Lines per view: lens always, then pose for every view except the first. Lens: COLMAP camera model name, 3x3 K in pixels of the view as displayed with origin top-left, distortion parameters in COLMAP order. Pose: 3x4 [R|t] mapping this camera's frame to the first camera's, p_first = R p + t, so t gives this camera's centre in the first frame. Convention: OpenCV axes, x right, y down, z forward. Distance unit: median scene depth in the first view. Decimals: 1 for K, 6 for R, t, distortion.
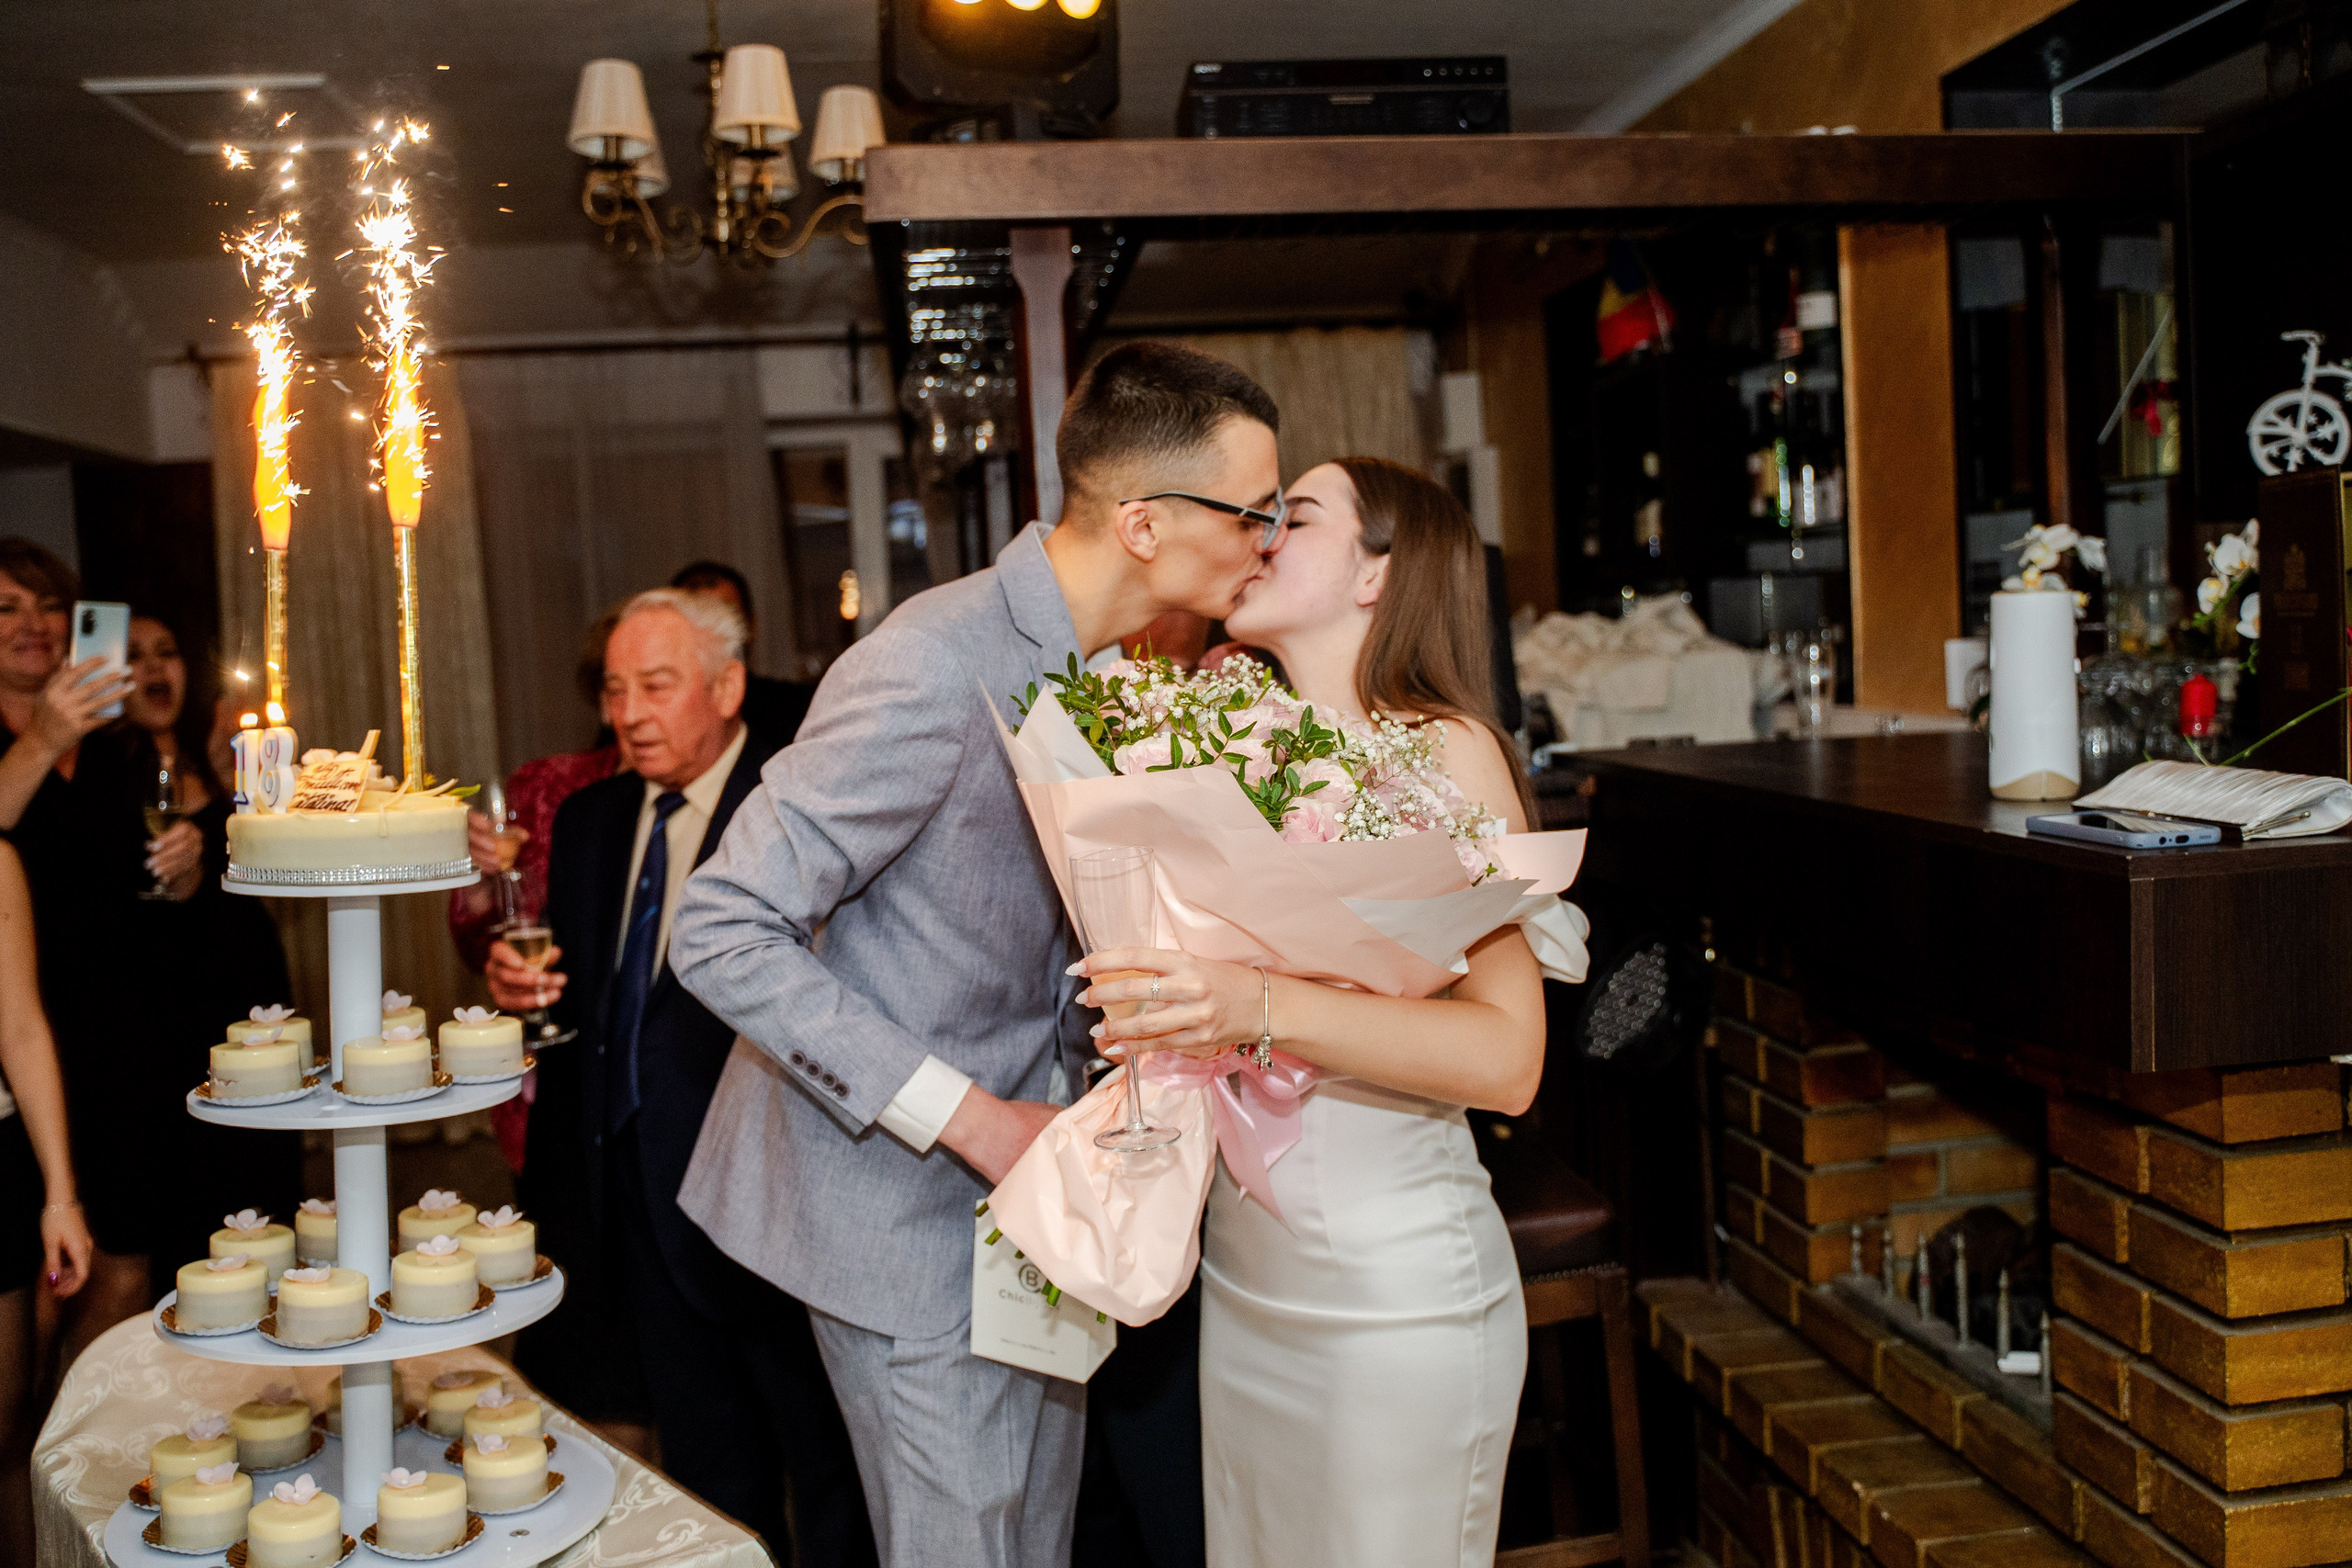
lens RADIAL K [[2093.1, 0, 1186.8], [0, 2093.1, 778.4], [0, 0, 1]] dist [-0.092430, 0.068431]
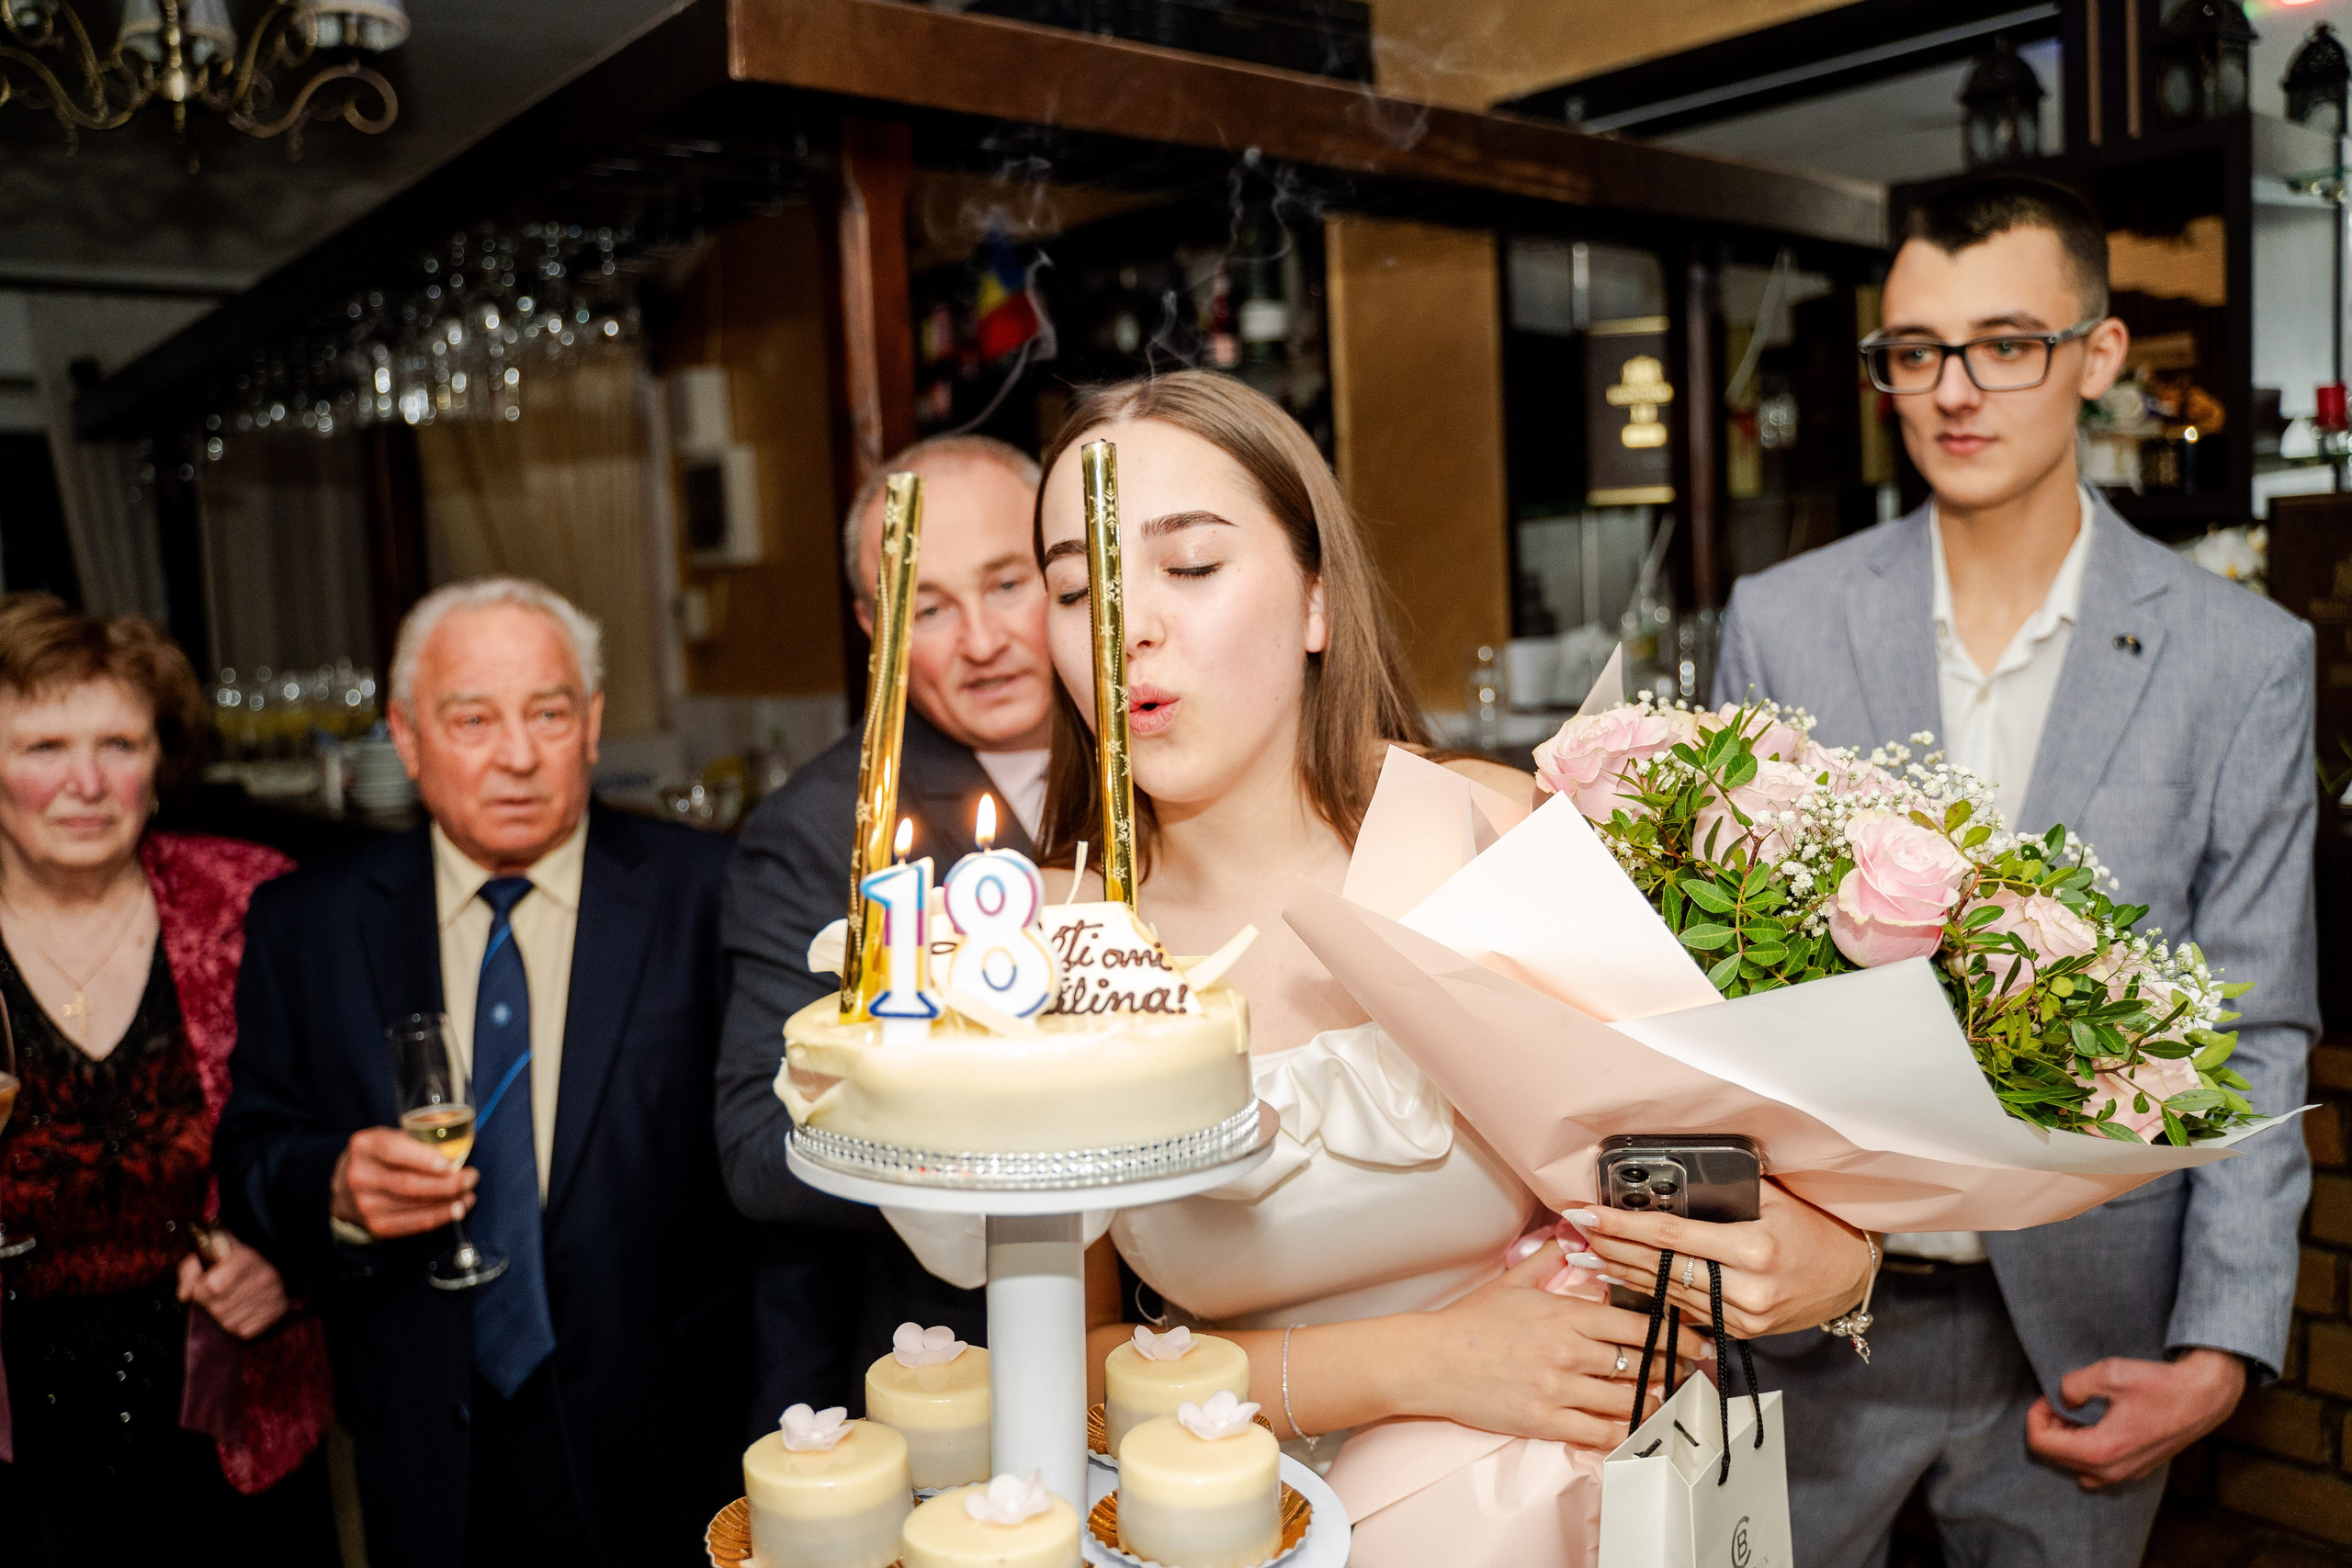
lens RADIAL K [[1913.4, 0, 1192.6], [0, 1913.4, 785.5], [0, 0, 1]] dist [-0.109838, 0.085273]
pose [[0.838518, -0.048844, 0.542680, -0.414088], [0.045067, 0.998779, 0.020260, -0.030009], [-0.543006, 0.007468, 0.839695, 0.393000]]
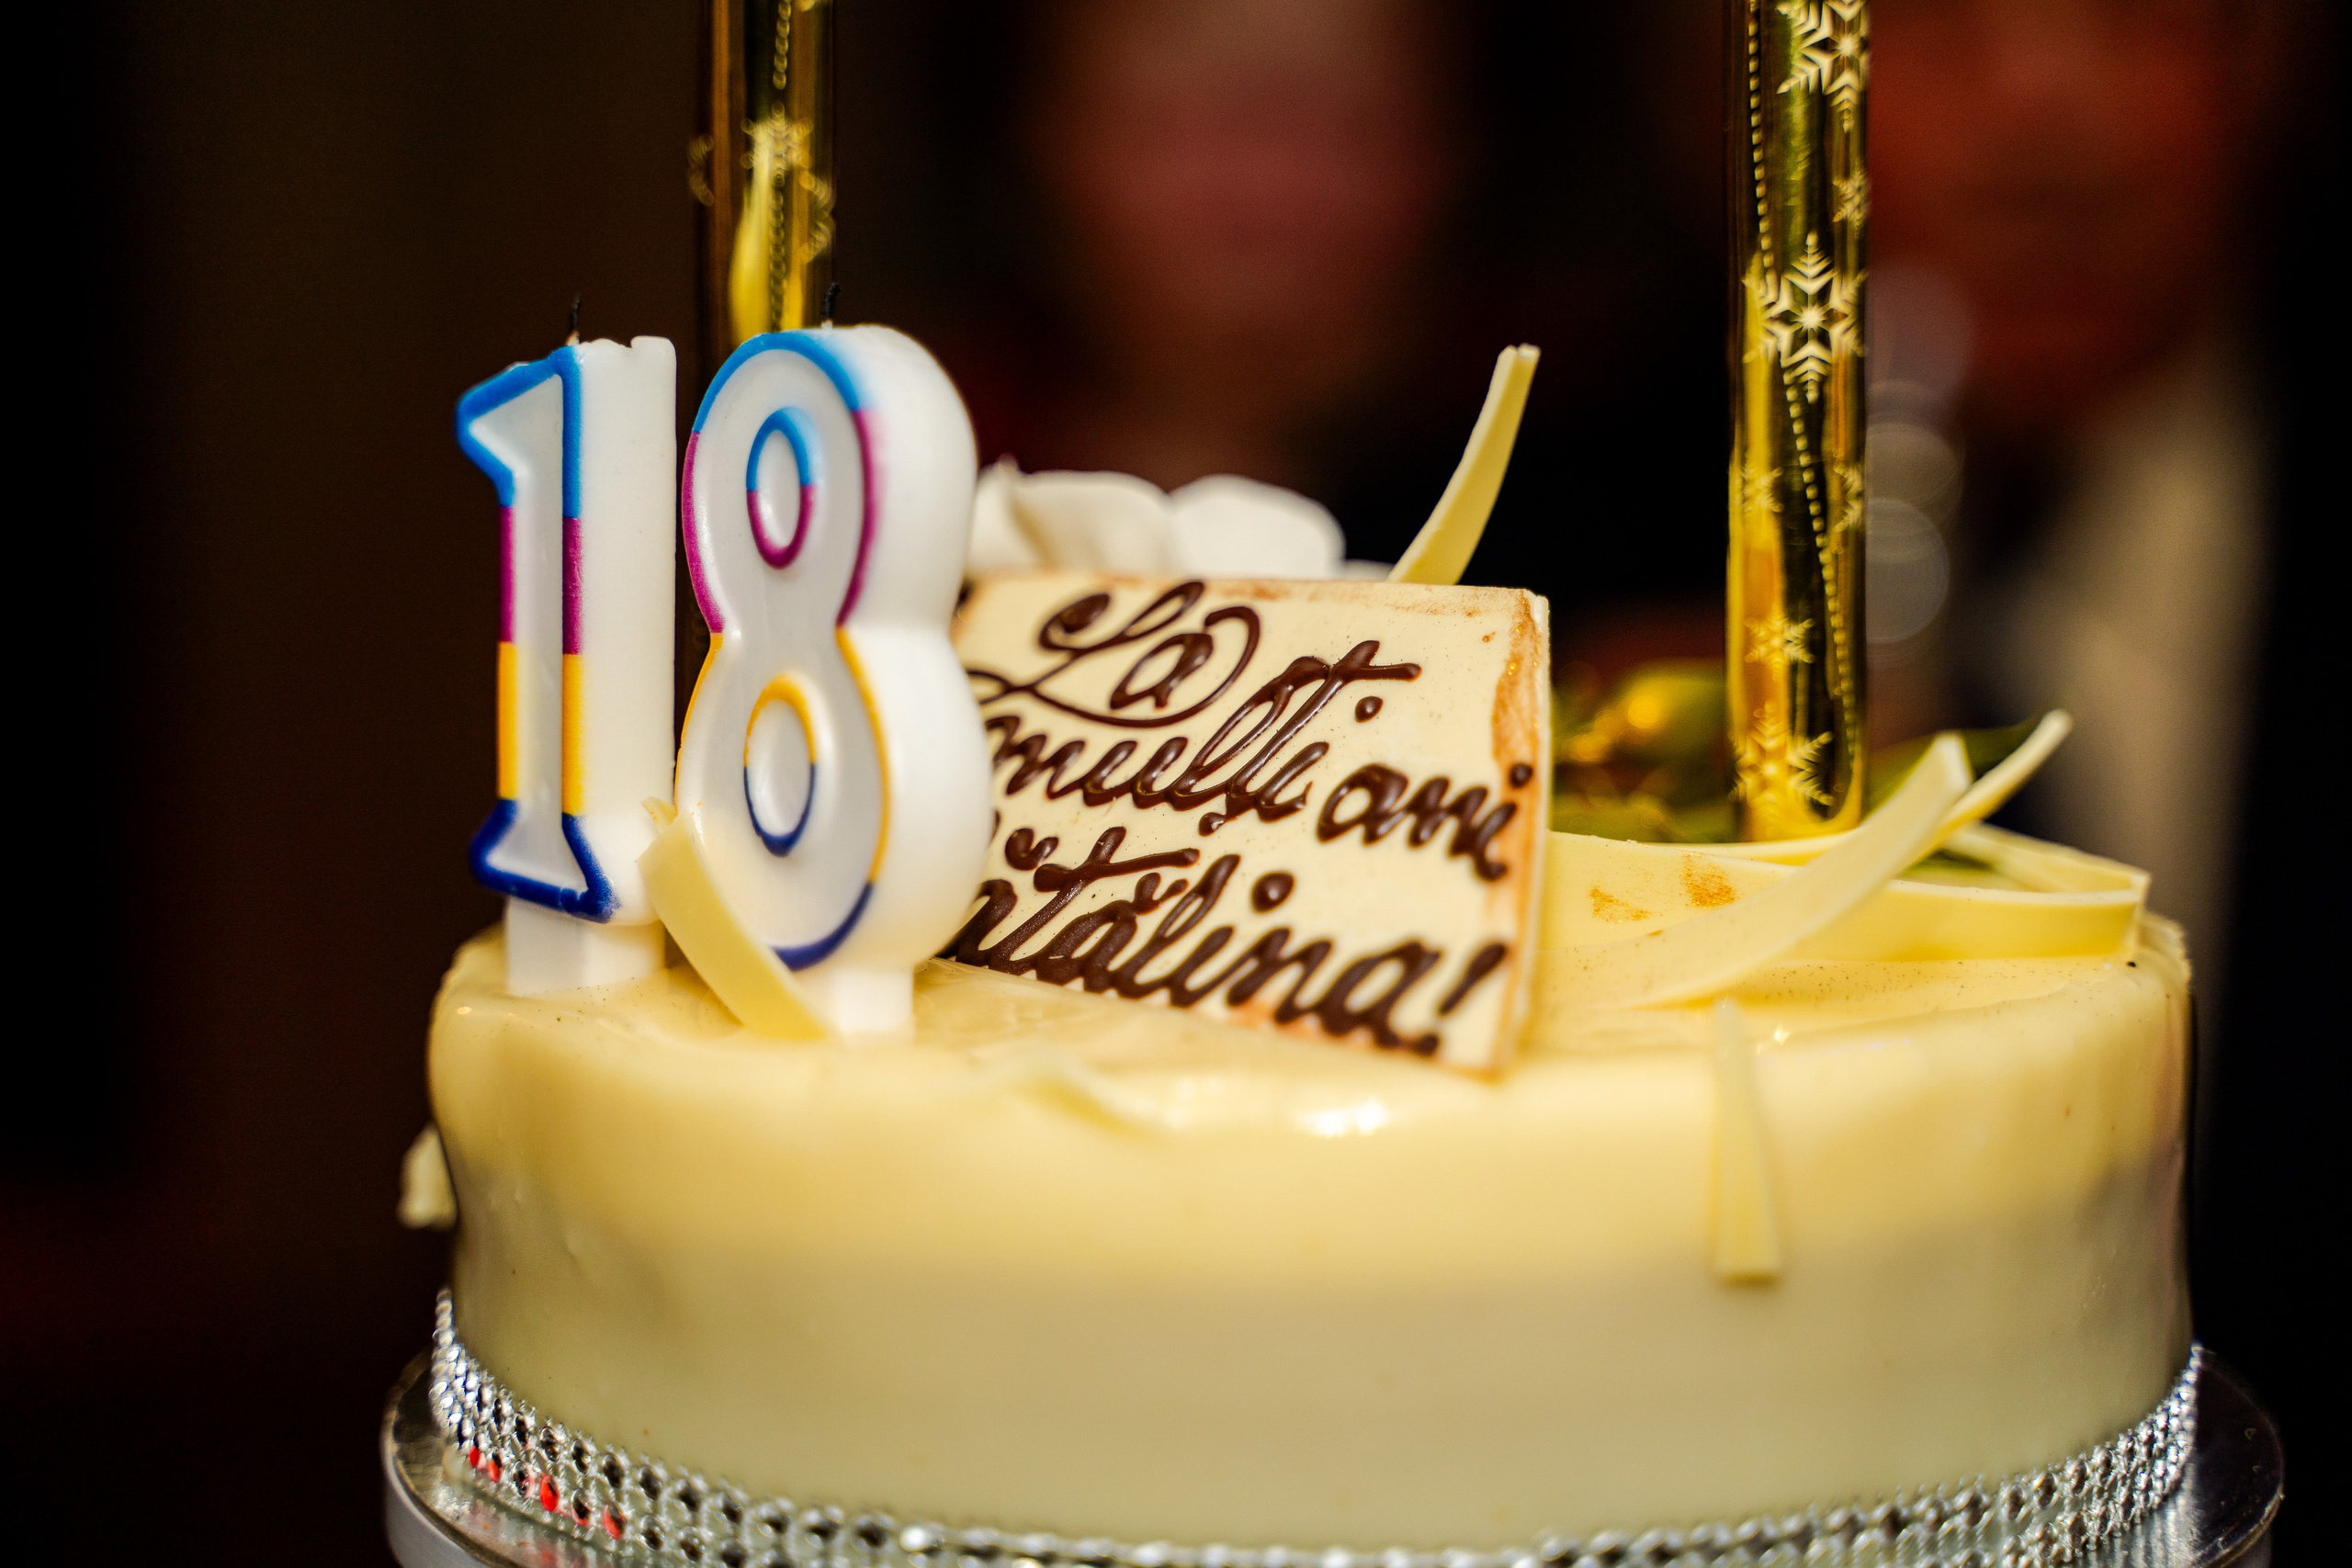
lens RADIAL K [[4935.3, 0, 1175.8], [0, 4935.3, 782.8], [0, 0, 1]] dist [-0.007811, 0.000000]
pose [[0.975569, 0.037324, -0.216498, -0.229743], [-0.015886, 0.994868, 0.099929, -0.017777], [0.219117, -0.094049, 0.971155, 0.459349]]
